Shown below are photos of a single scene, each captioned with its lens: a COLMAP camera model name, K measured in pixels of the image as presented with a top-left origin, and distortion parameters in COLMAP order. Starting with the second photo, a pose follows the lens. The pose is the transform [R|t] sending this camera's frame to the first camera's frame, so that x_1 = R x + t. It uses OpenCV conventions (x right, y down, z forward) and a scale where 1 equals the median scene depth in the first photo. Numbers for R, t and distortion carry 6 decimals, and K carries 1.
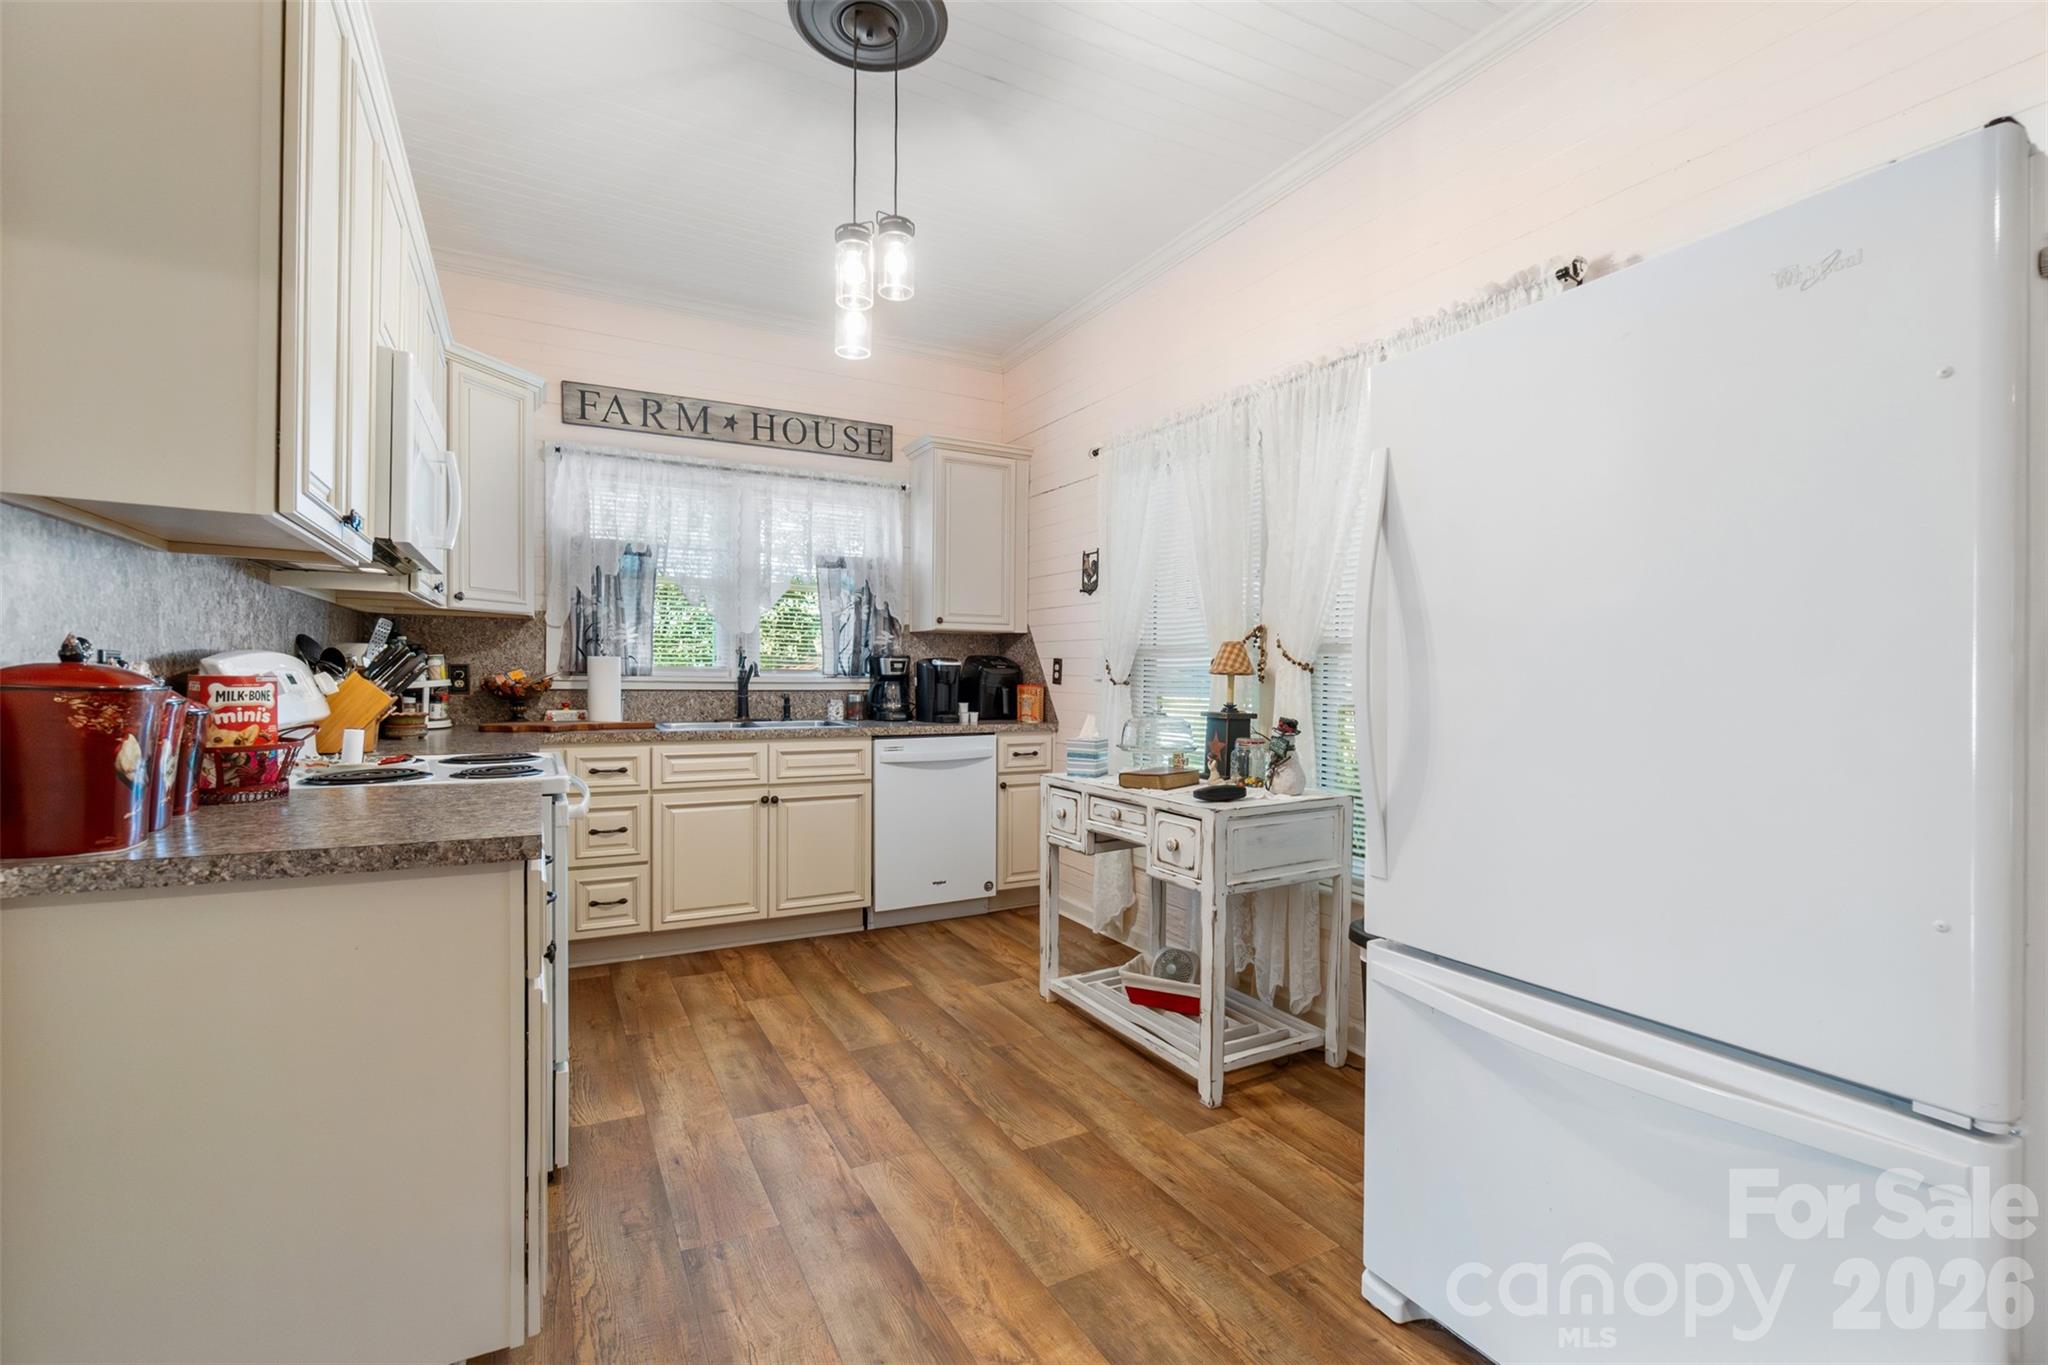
lens RADIAL K [[890.0, 0, 1021.7], [0, 890.0, 686.2], [0, 0, 1]] dist [0.023314, 0.000238]
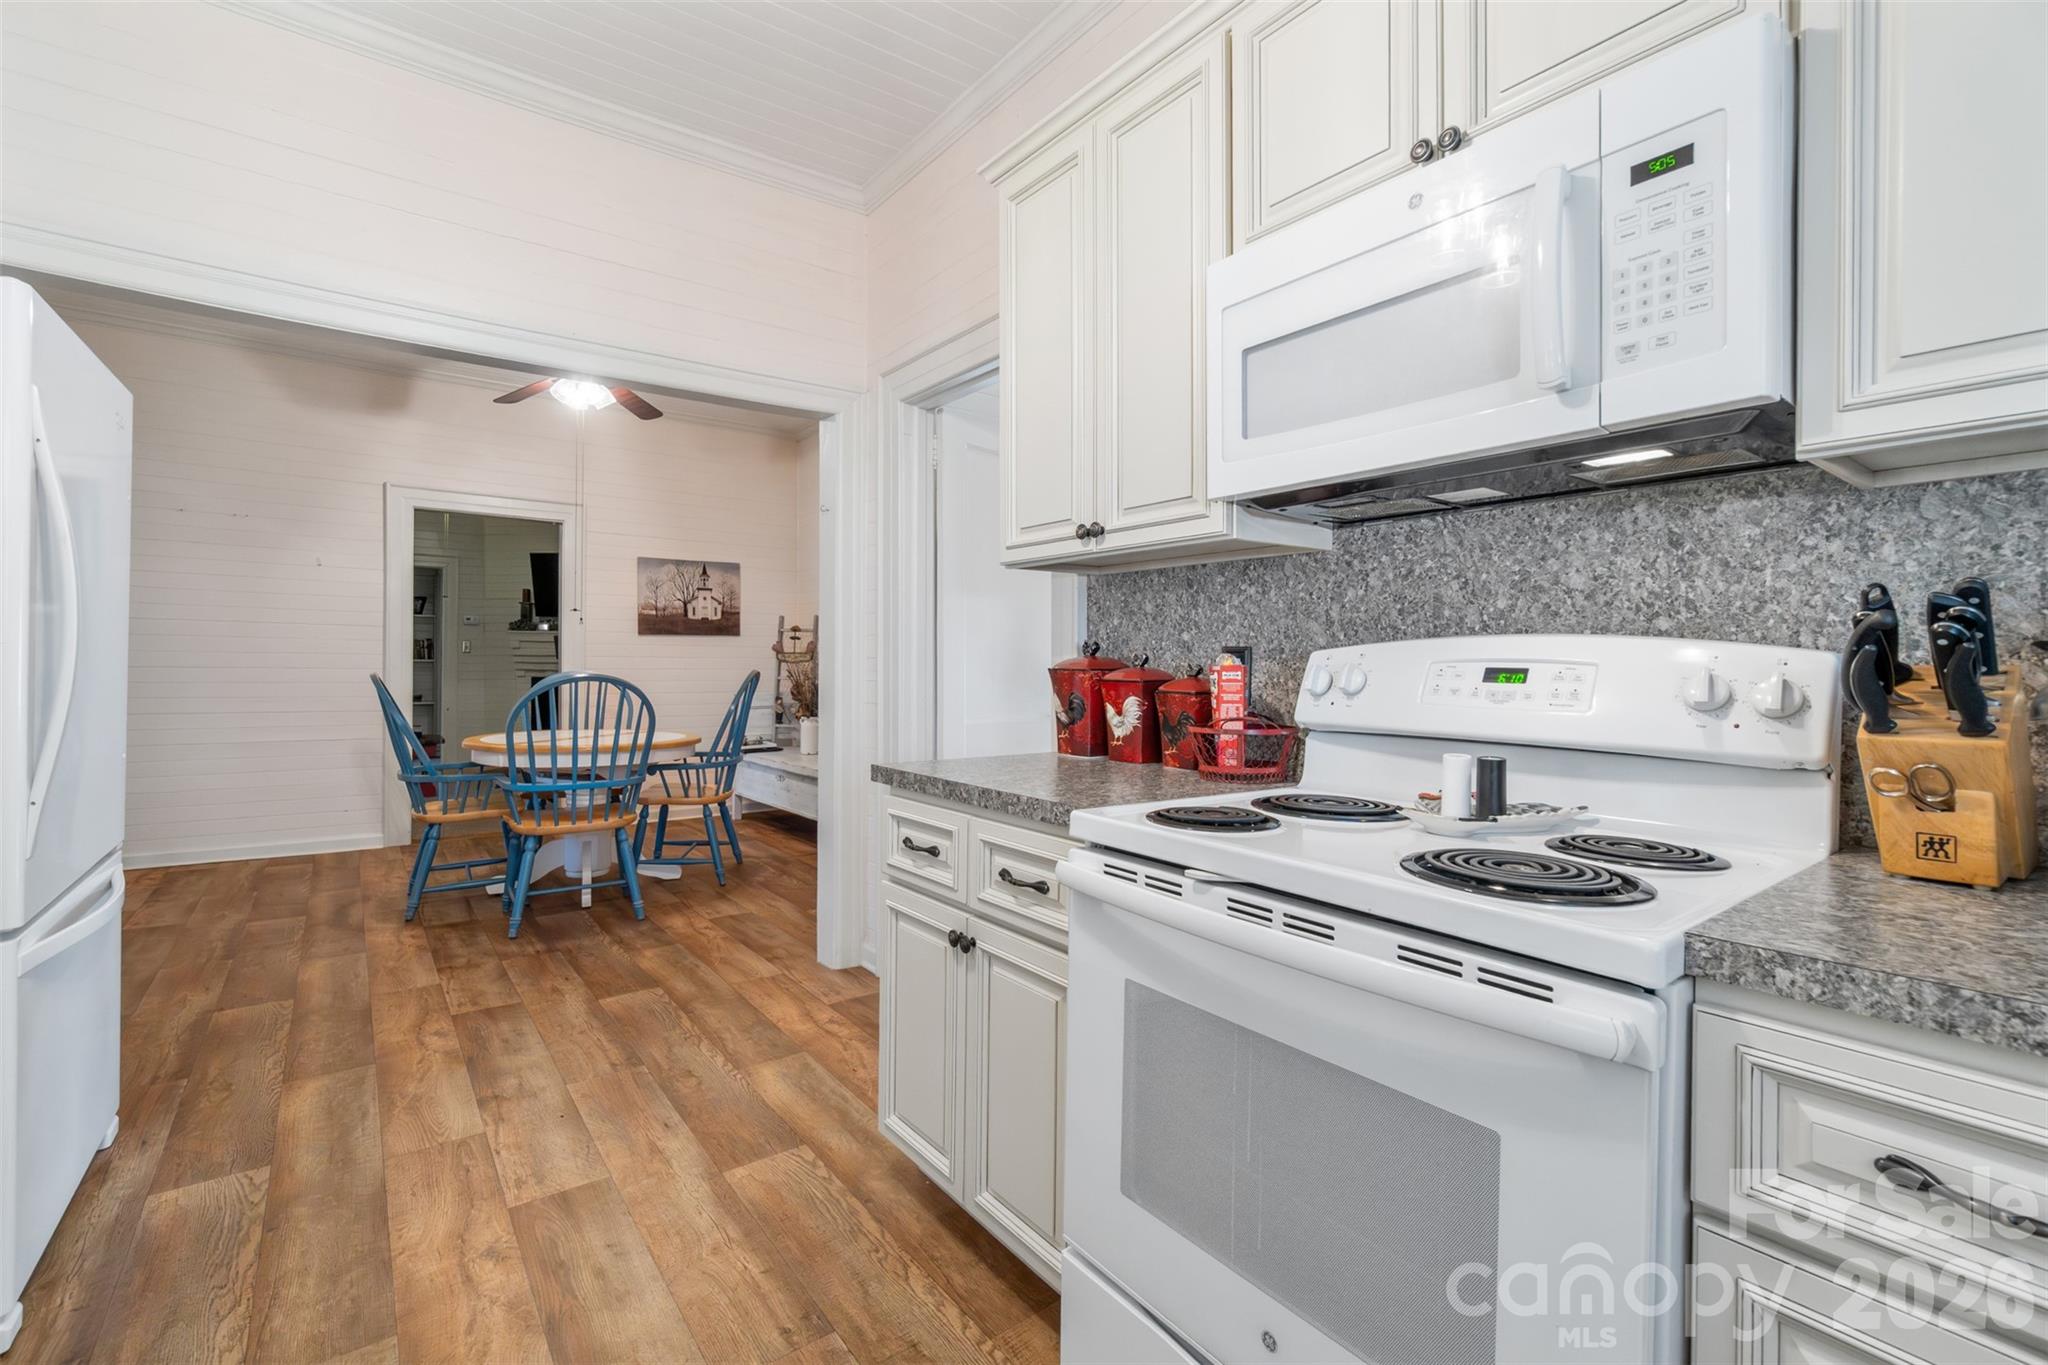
lens RADIAL K [[890.0, 0, 1031.3], [0, 890.0, 661.2], [0, 0, 1]] dist [0.023314, 0.000238]
pose [[-0.986883, -0.018253, -0.160404, -0.363291], [-0.020505, 0.999713, 0.012396, -0.015661], [0.160132, 0.015522, -0.986974, 1.214889]]
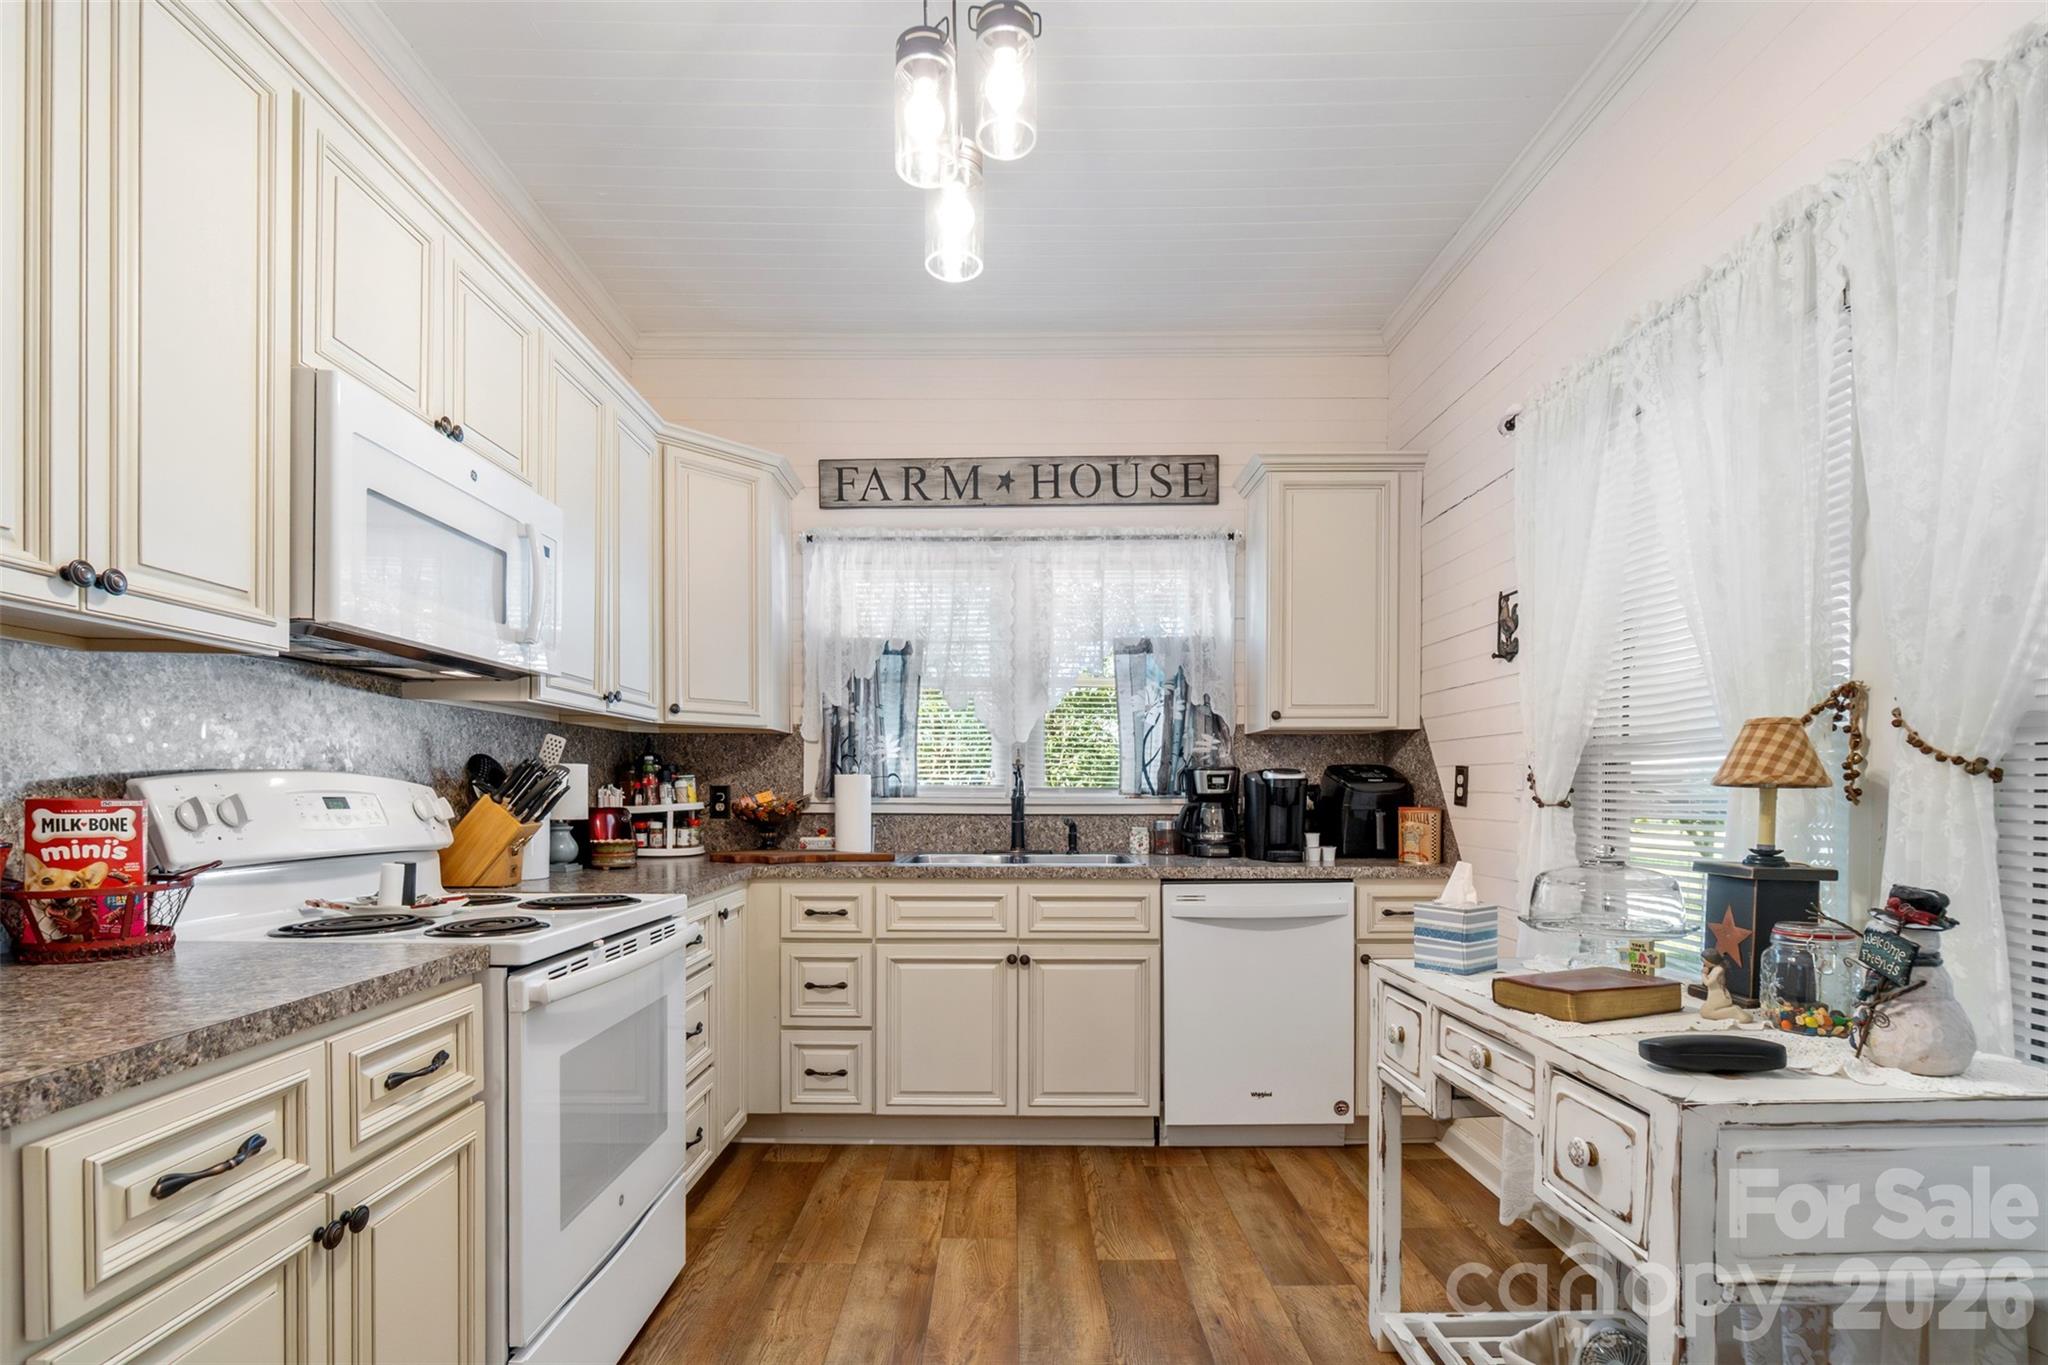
lens RADIAL K [[954.5, 0, 1006.4], [0, 954.5, 804.6], [0, 0, 1]] dist [-0.002353, 0.001136]
pose [[0.877880, -0.002361, -0.478874, 0.094430], [0.000852, 0.999994, -0.003369, -0.001546], [0.478879, 0.002550, 0.877877, 0.275001]]
